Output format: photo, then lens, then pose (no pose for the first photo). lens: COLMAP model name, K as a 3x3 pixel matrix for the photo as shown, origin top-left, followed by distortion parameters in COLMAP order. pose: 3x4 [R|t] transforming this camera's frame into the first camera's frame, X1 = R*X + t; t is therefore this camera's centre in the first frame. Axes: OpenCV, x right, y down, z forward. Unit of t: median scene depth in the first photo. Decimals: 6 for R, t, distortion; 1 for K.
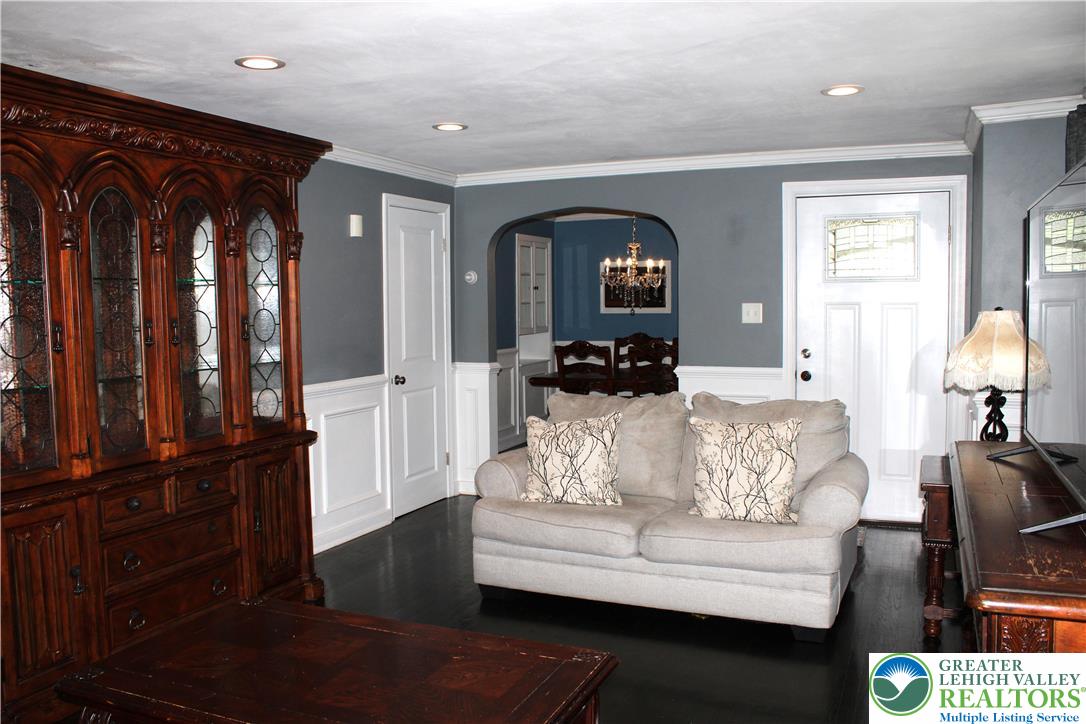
lens RADIAL K [[899.7, 0, 535.4], [0, 899.7, 366.5], [0, 0, 1]] dist [-0.160068, 0.133483]
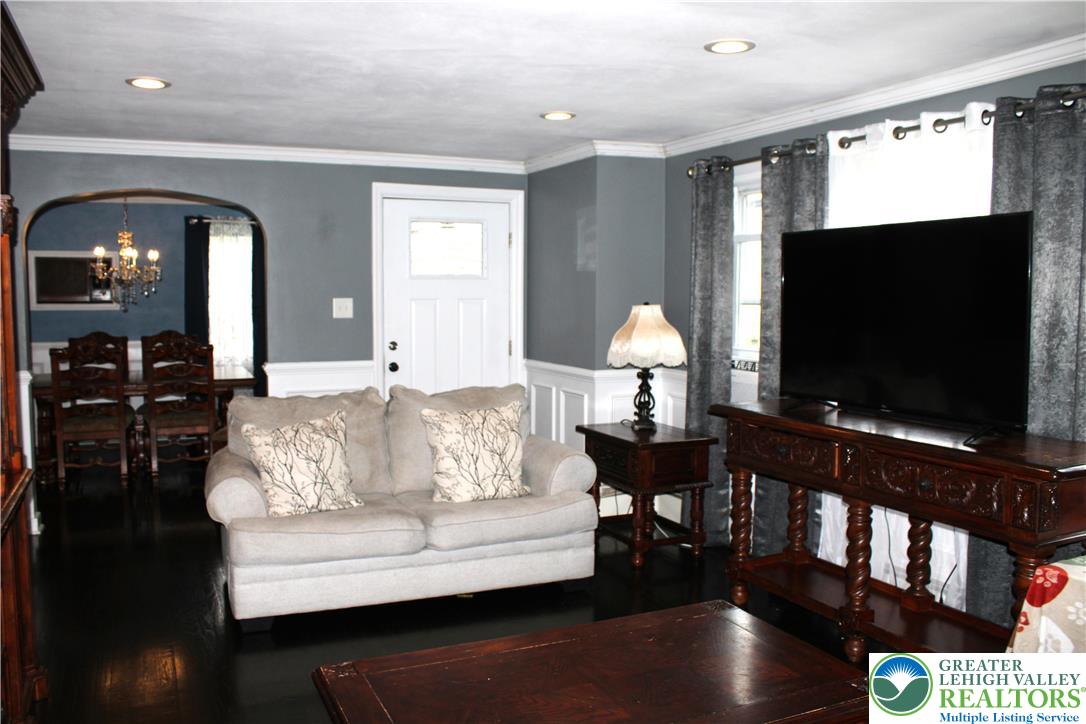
lens RADIAL K [[899.7, 0, 519.4], [0, 899.7, 362.4], [0, 0, 1]] dist [-0.160068, 0.133483]
pose [[0.676407, -0.043275, 0.735255, -0.501575], [0.042600, 0.998900, 0.019601, -0.012271], [-0.735295, 0.018064, 0.677507, 0.214711]]
